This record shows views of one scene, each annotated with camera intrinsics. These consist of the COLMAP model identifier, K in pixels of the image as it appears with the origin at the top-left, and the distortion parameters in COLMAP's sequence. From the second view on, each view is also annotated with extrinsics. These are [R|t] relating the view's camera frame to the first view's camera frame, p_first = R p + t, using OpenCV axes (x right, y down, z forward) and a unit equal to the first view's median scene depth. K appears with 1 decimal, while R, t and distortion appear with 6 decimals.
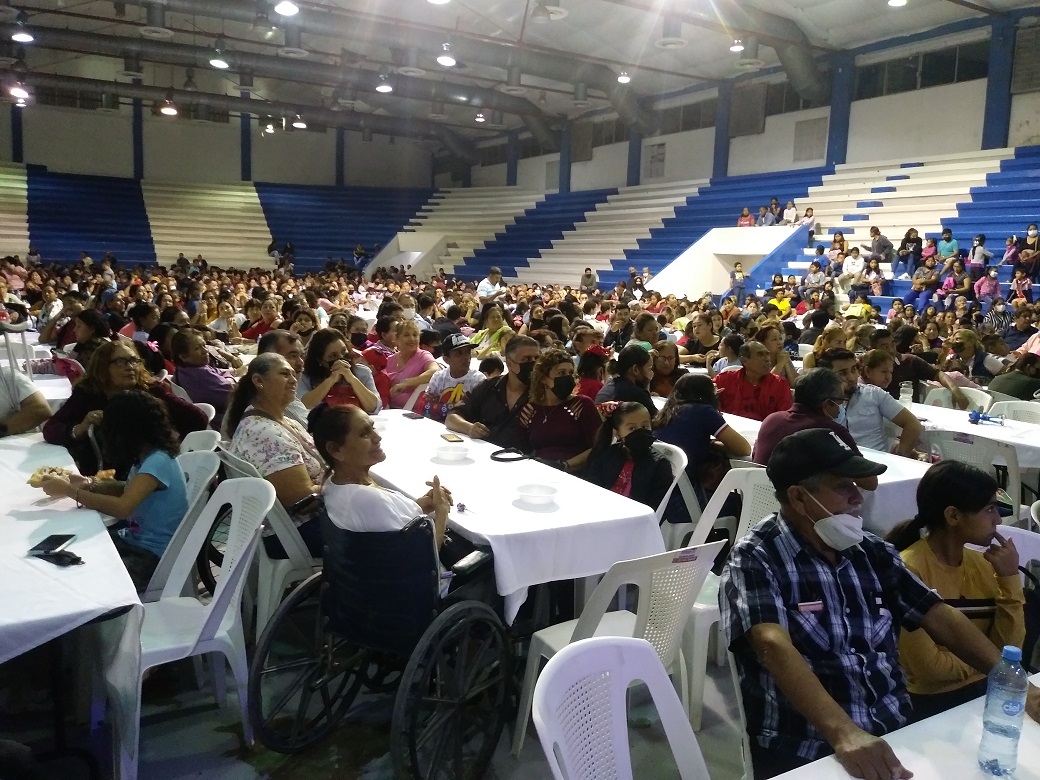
lens RADIAL K [[854.5, 0, 523.5], [0, 854.5, 386.3], [0, 0, 1]] dist [0.041189, -0.068459]
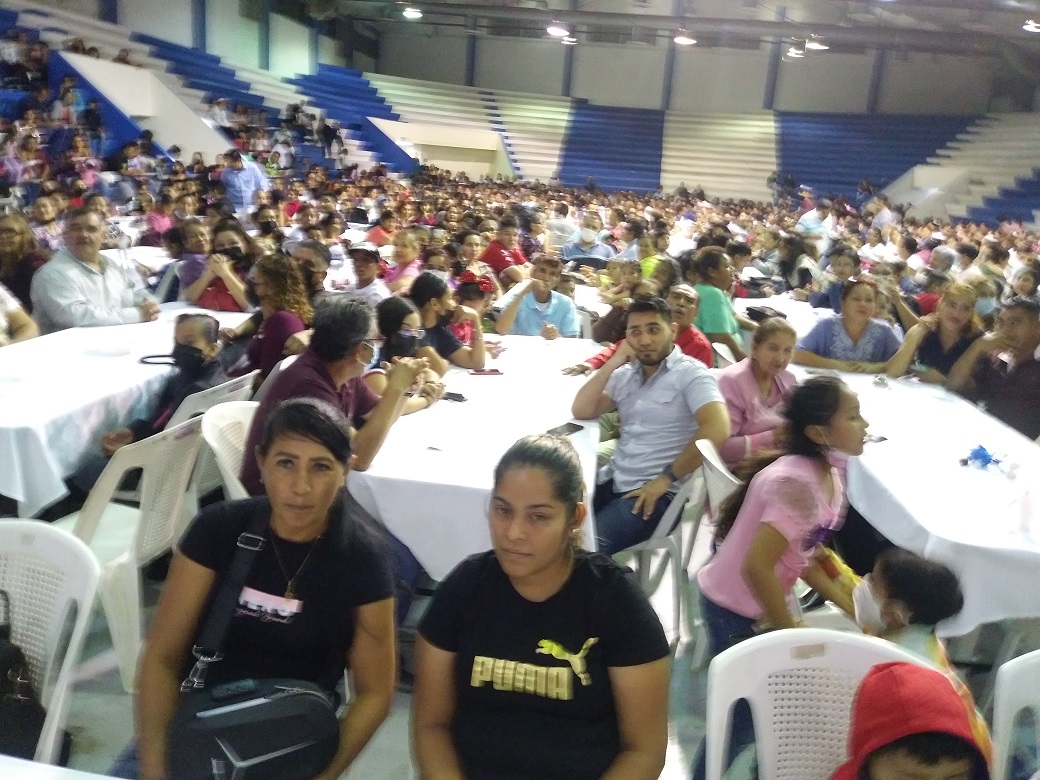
lens RADIAL K [[854.5, 0, 522.9], [0, 854.5, 385.6], [0, 0, 1]] dist [0.041189, -0.068459]
pose [[0.790458, 0.171068, -0.588142, 0.093531], [-0.130223, 0.985191, 0.111536, -0.004996], [0.598513, -0.011574, 0.801030, 0.058399]]
